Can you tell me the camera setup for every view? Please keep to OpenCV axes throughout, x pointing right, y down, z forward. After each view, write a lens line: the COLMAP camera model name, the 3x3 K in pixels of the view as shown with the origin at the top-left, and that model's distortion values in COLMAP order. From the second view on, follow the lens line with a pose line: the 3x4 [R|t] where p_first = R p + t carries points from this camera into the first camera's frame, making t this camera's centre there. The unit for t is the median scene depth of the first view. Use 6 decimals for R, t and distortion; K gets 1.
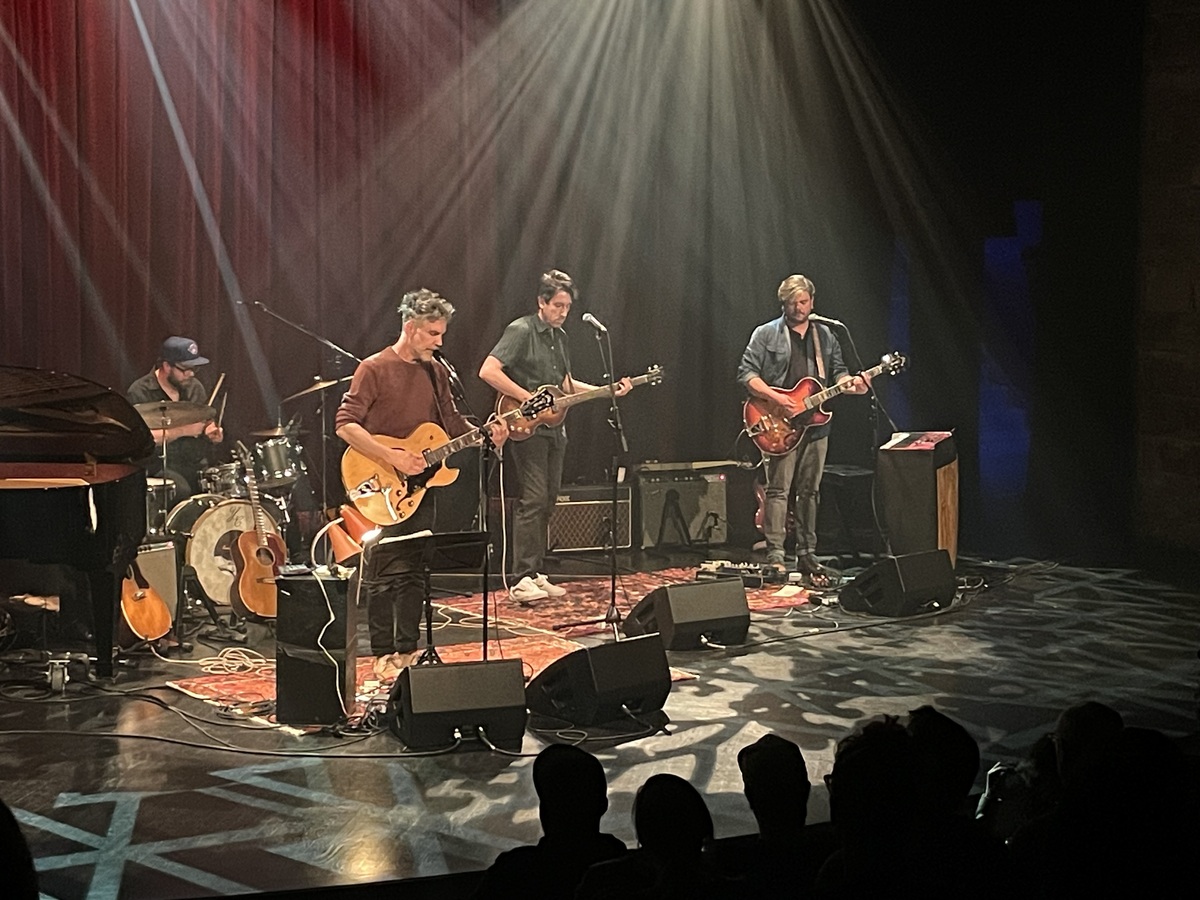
lens RADIAL K [[2206.5, 0, 600.0], [0, 2206.5, 450.0], [0, 0, 1]] dist [-0.026716, -0.092017]
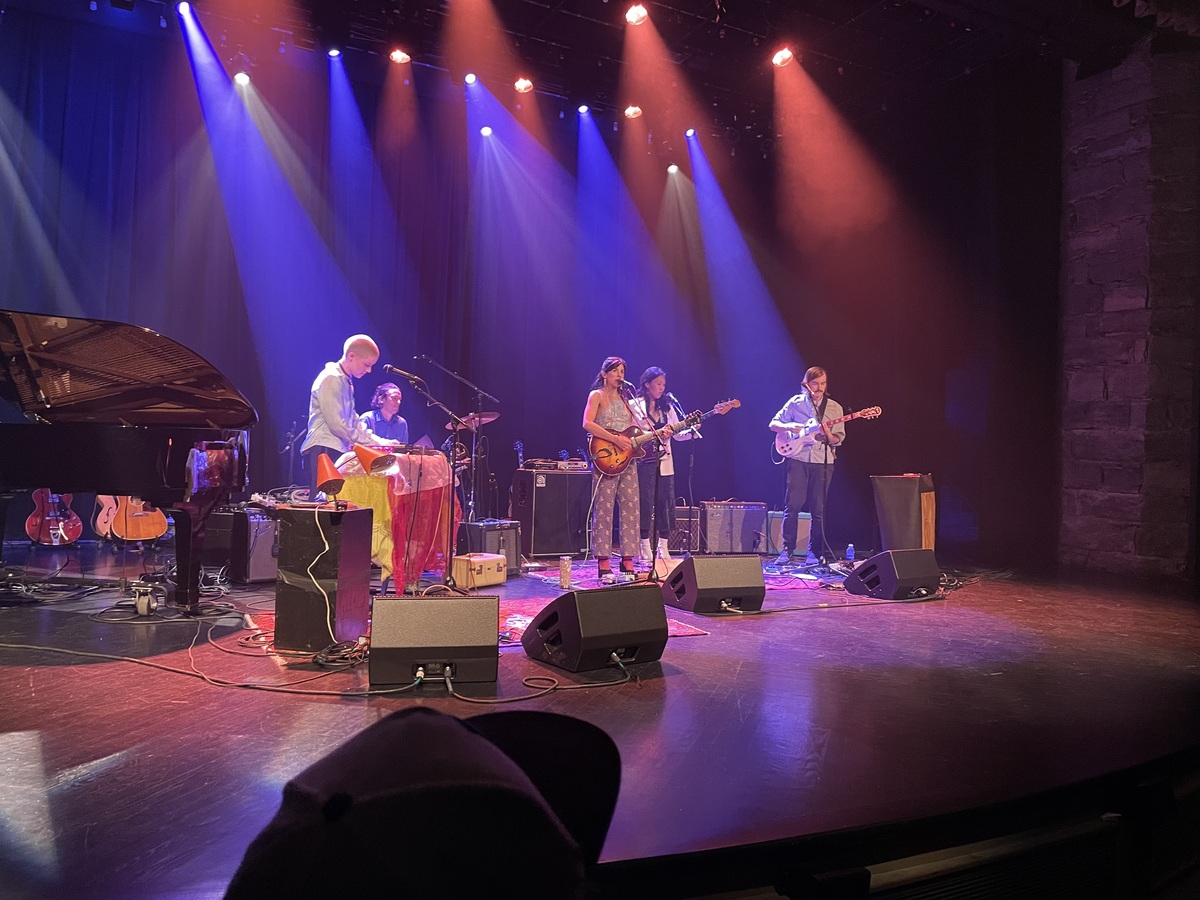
lens RADIAL K [[895.6, 0, 600.0], [0, 895.6, 450.0], [0, 0, 1]] dist [0.002629, -0.003261]
pose [[0.986405, 0.020521, -0.163044, 0.052321], [-0.039451, 0.992728, -0.113729, 0.055172], [0.159525, 0.118615, 0.980042, 0.461719]]
